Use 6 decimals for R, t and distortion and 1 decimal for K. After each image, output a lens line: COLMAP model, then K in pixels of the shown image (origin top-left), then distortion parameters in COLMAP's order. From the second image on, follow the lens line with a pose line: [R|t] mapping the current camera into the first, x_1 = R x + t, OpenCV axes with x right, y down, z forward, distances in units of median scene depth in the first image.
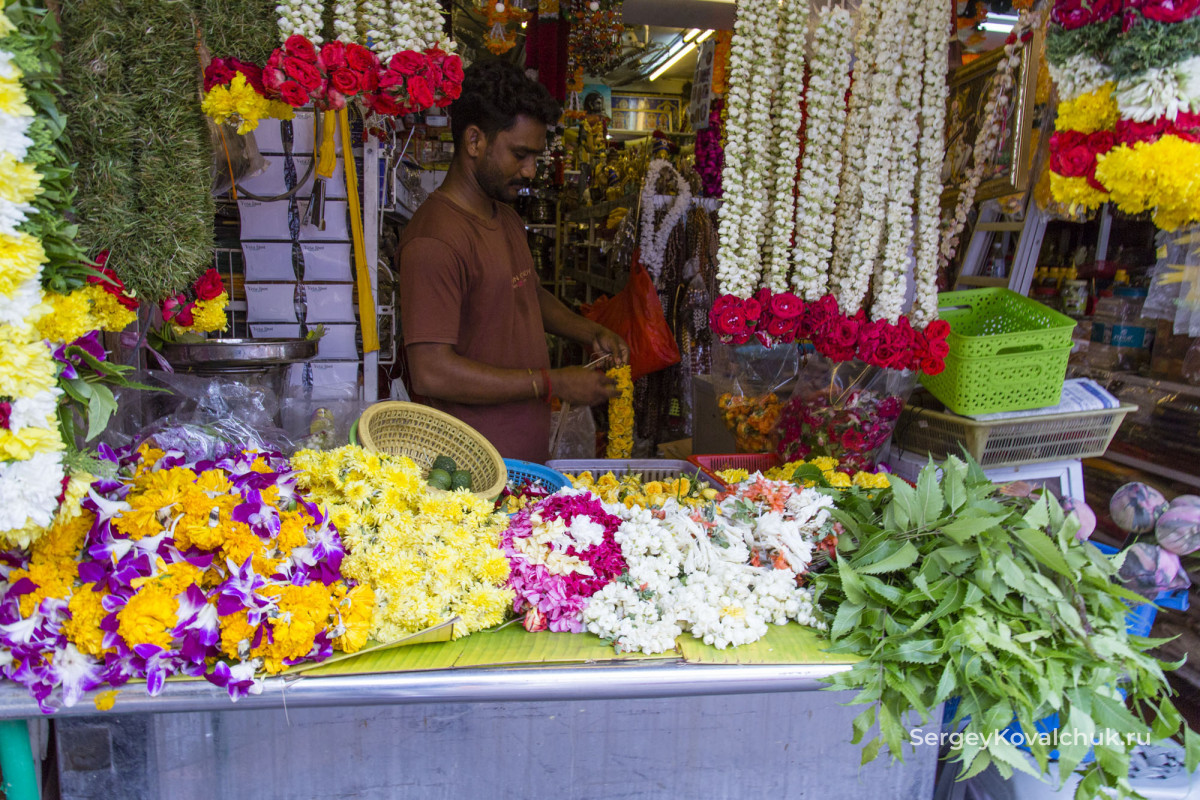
lens RADIAL K [[797.3, 0, 600.0], [0, 797.3, 400.0], [0, 0, 1]] dist [0.005481, 0.001401]
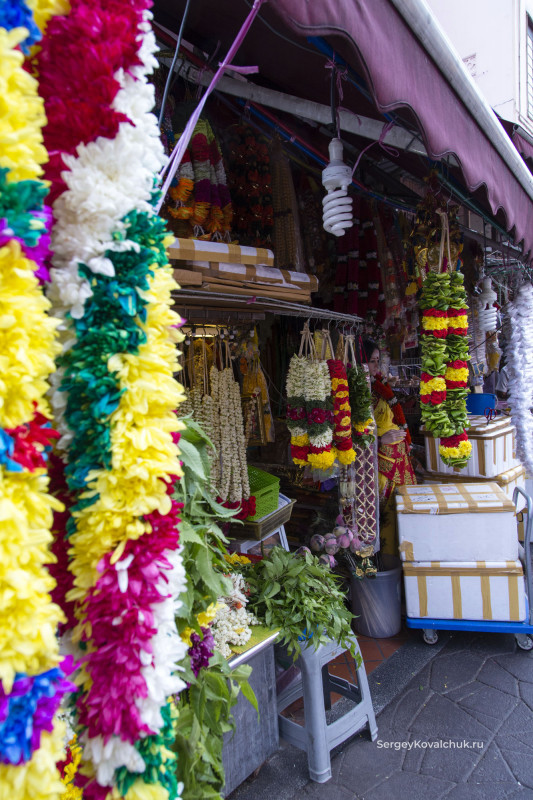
lens RADIAL K [[531.5, 0, 266.5], [0, 531.5, 400.0], [0, 0, 1]] dist [0.005481, 0.001401]
pose [[0.746979, -0.126786, 0.652647, -0.881080], [0.204617, 0.977842, -0.044231, -0.422486], [-0.632578, 0.166582, 0.756370, -0.599278]]
